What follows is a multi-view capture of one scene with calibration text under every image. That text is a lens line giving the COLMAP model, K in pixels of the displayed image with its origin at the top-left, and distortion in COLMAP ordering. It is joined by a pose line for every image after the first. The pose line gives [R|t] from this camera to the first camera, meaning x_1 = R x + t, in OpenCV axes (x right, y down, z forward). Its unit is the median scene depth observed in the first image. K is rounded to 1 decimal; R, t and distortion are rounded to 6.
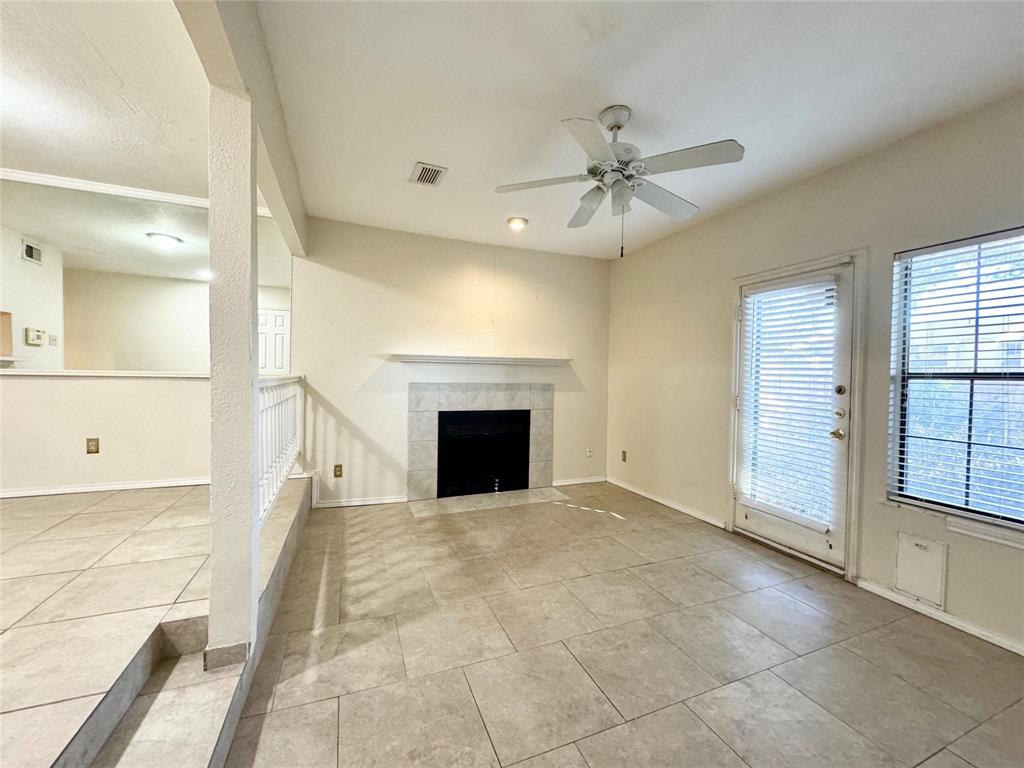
lens RADIAL K [[406.4, 0, 512.0], [0, 406.4, 384.0], [0, 0, 1]] dist [-0.000736, 0.000092]
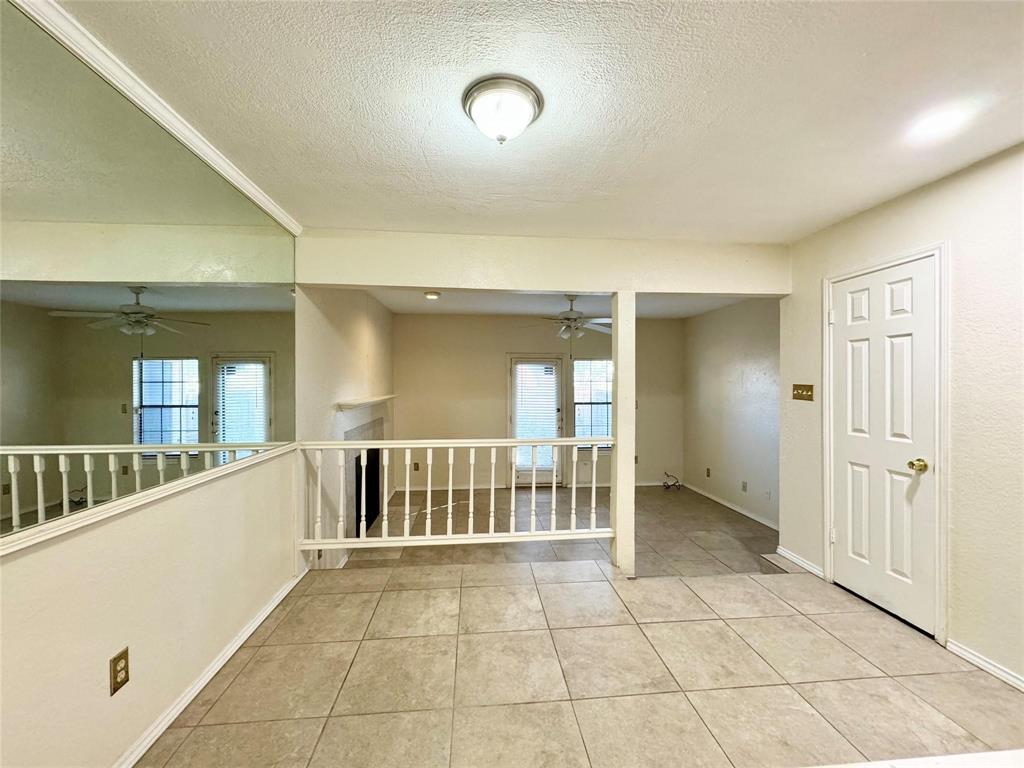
lens RADIAL K [[406.4, 0, 512.0], [0, 406.4, 384.0], [0, 0, 1]] dist [-0.000736, 0.000092]
pose [[0.286665, -0.021323, 0.957793, -1.626995], [0.023638, 0.999605, 0.015179, -0.188148], [-0.957739, 0.018289, 0.287056, 0.575736]]
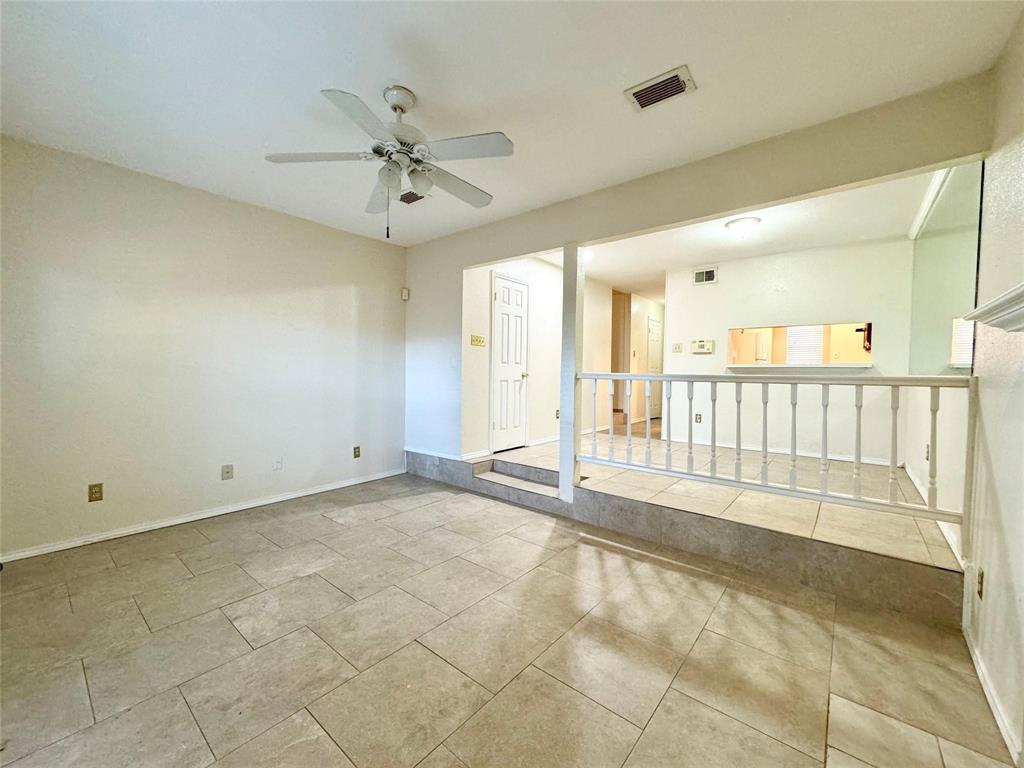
lens RADIAL K [[406.4, 0, 512.0], [0, 406.4, 384.0], [0, 0, 1]] dist [-0.000736, 0.000092]
pose [[-0.880341, -0.015919, -0.474075, 0.392808], [-0.037867, 0.998605, 0.036785, -0.013900], [0.472828, 0.050335, -0.879716, 1.699124]]
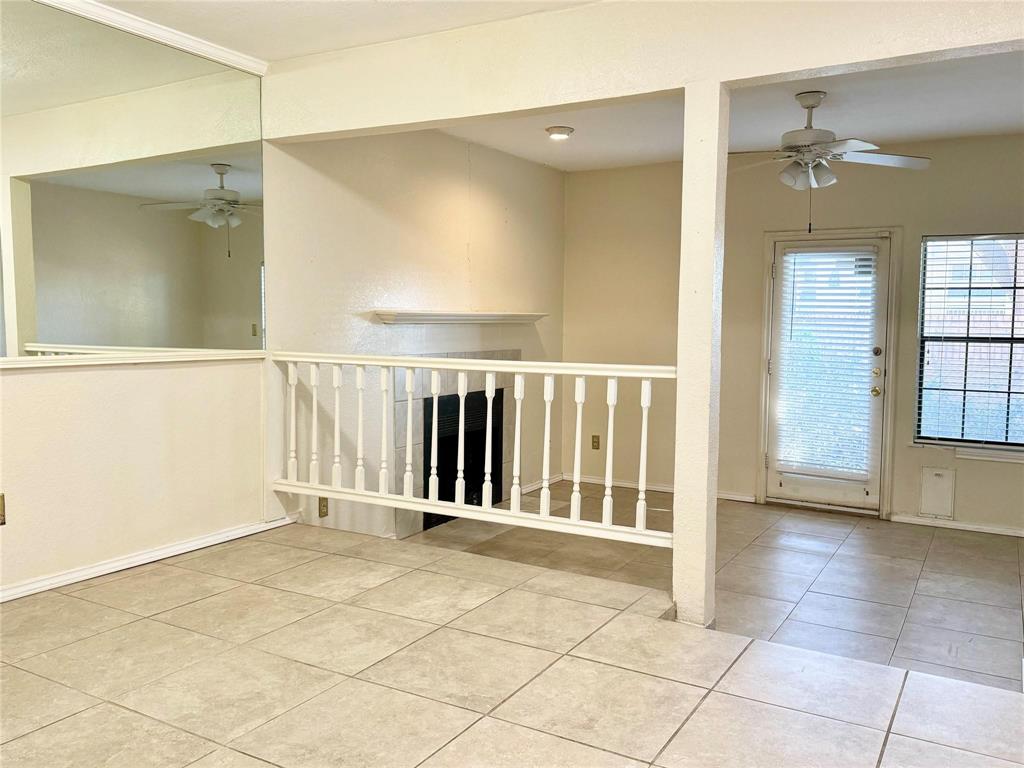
lens RADIAL K [[832.5, 0, 515.8], [0, 832.5, 376.9], [0, 0, 1]] dist [0.184137, -0.367433]
pose [[0.789726, -0.051249, 0.611315, -1.423417], [0.015348, 0.997843, 0.063826, -0.081272], [-0.613267, -0.041022, 0.788810, -0.234768]]
